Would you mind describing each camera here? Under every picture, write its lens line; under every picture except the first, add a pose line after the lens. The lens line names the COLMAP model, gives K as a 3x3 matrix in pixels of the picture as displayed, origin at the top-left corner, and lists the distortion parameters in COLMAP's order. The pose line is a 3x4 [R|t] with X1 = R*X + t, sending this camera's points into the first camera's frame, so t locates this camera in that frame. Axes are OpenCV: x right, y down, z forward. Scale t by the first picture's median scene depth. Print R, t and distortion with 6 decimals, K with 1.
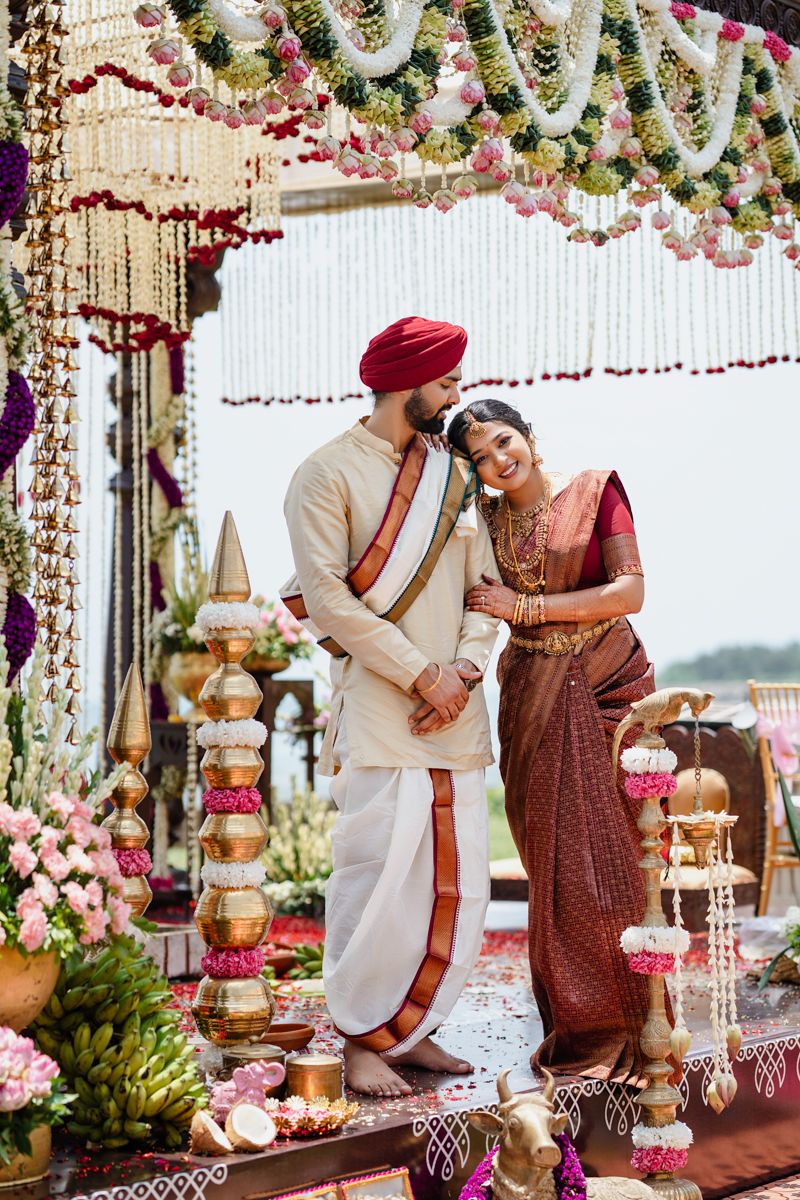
lens RADIAL K [[2985.9, 0, 375.7], [0, 2985.9, 604.4], [0, 0, 1]] dist [0.071705, 0.000000]
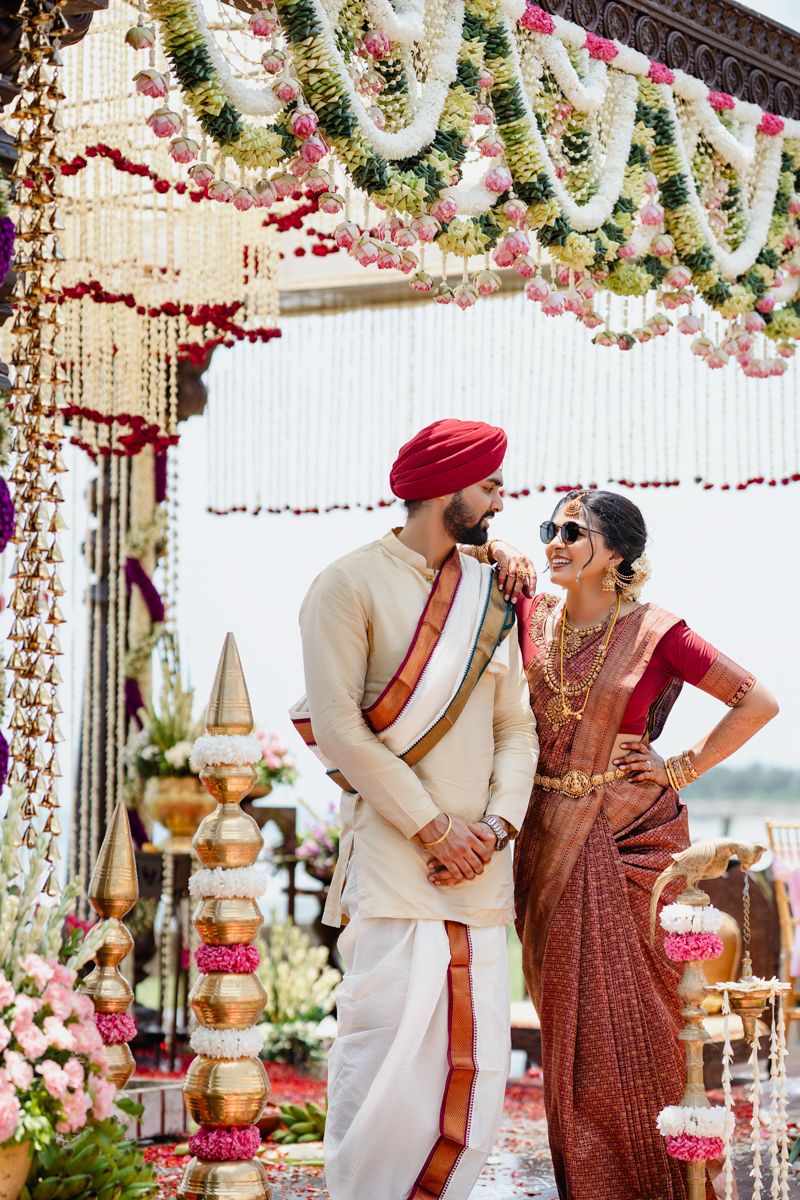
lens RADIAL K [[2985.9, 0, 387.1], [0, 2985.9, 577.4], [0, 0, 1]] dist [0.071705, 0.000000]
pose [[0.999697, 0.018260, 0.016482, -0.016315], [-0.017473, 0.998756, -0.046705, -0.006540], [-0.017314, 0.046403, 0.998773, 0.099522]]
